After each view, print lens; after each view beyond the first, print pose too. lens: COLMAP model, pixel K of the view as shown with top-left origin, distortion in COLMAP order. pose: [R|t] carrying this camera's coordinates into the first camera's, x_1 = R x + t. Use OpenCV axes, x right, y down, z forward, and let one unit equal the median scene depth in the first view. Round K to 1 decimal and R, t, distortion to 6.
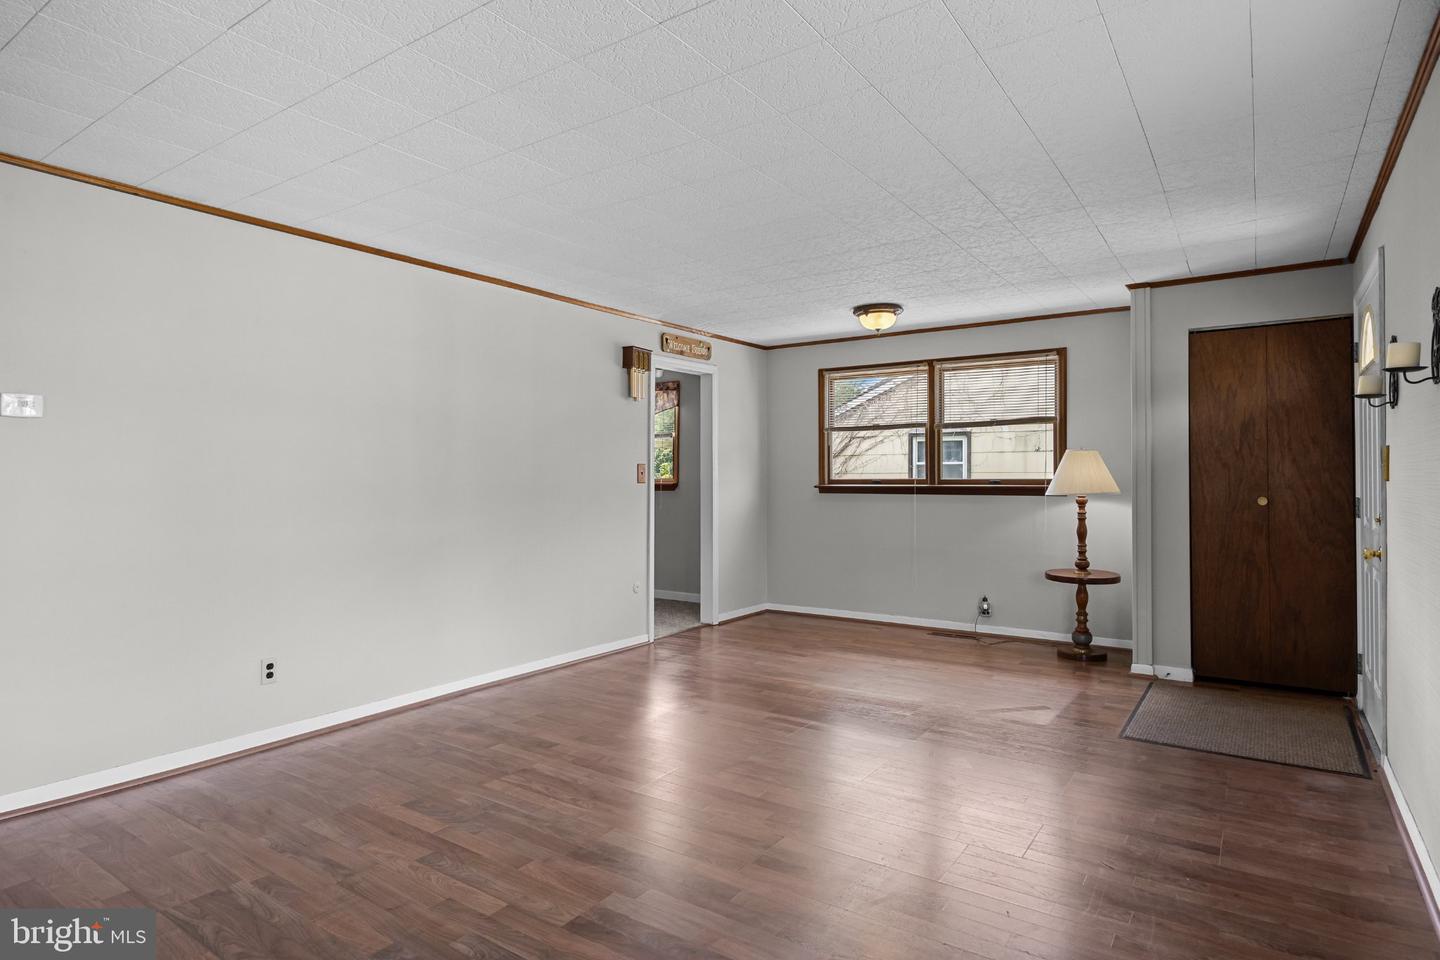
lens RADIAL K [[788.1, 0, 708.9], [0, 788.1, 474.9], [0, 0, 1]] dist [-0.005026, 0.000206]
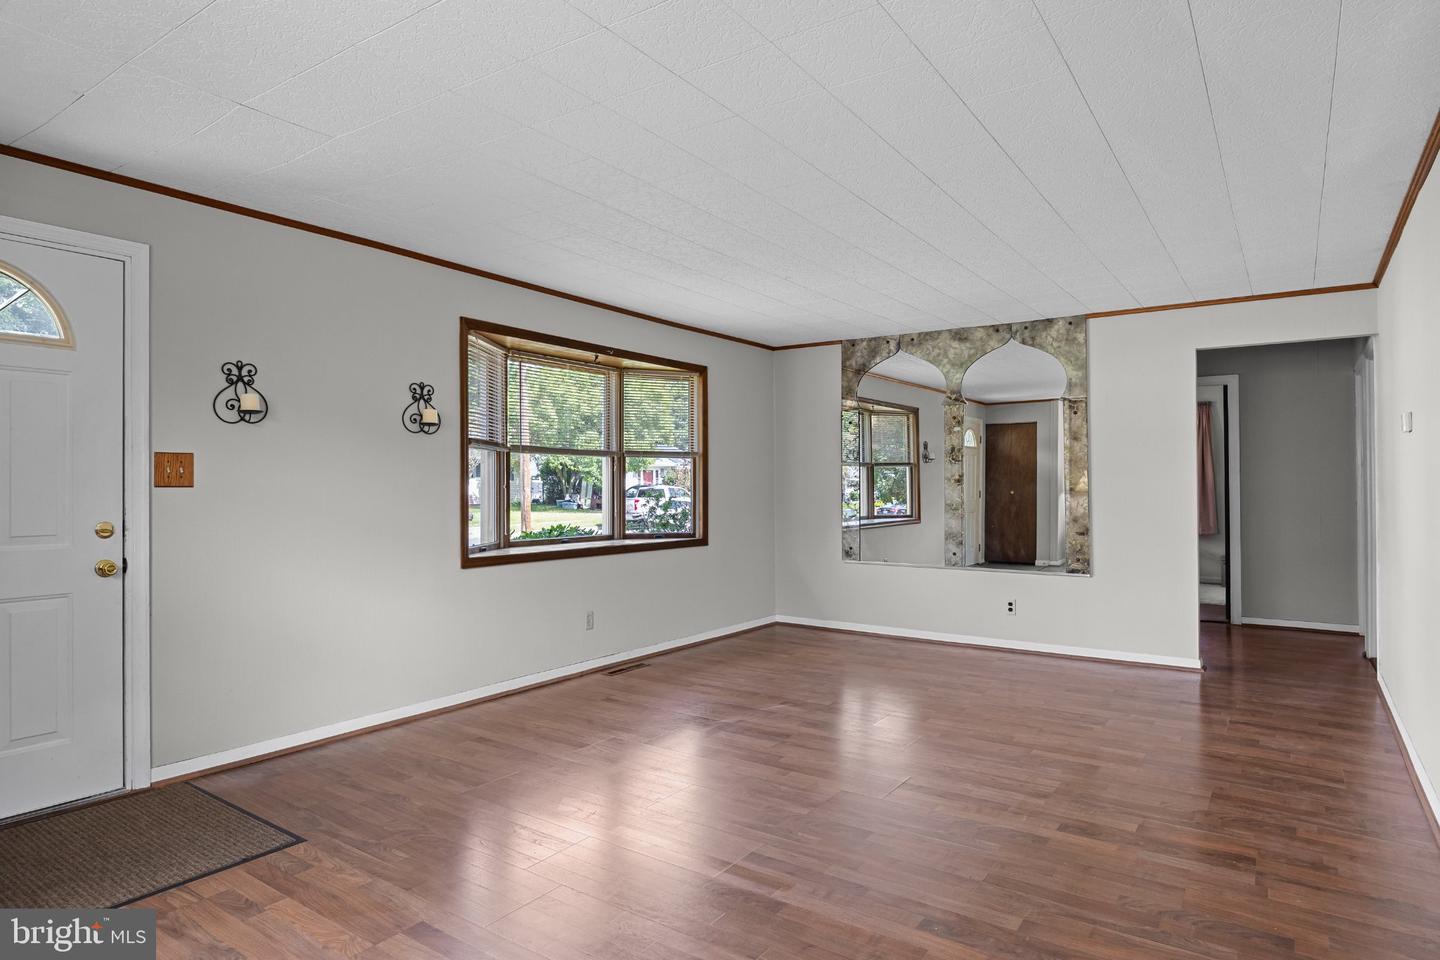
lens RADIAL K [[834.2, 0, 717.4], [0, 834.2, 473.2], [0, 0, 1]] dist [-0.002103, -0.000757]
pose [[-0.999967, 0.001505, -0.008040, 0.099577], [0.001670, 0.999789, -0.020486, 0.006905], [0.008007, -0.020499, -0.999758, 1.229344]]
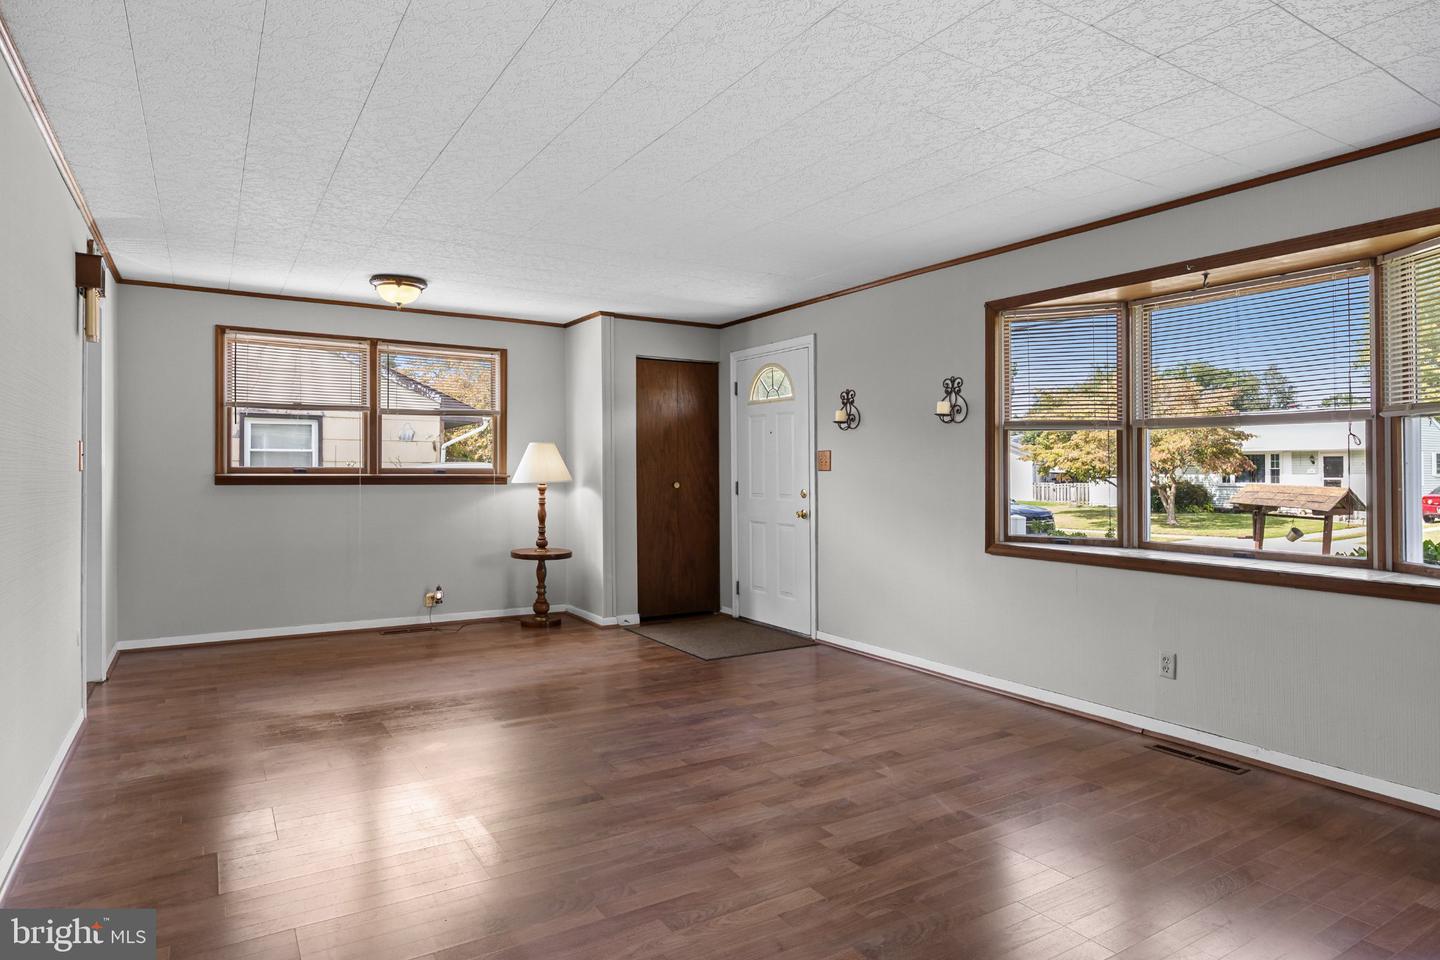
lens RADIAL K [[834.2, 0, 717.4], [0, 834.2, 473.2], [0, 0, 1]] dist [-0.002103, -0.000757]
pose [[0.390428, 0.000399, 0.920633, -0.545103], [-0.010376, 0.999938, 0.003967, 0.003942], [-0.920575, -0.011101, 0.390408, 0.293759]]
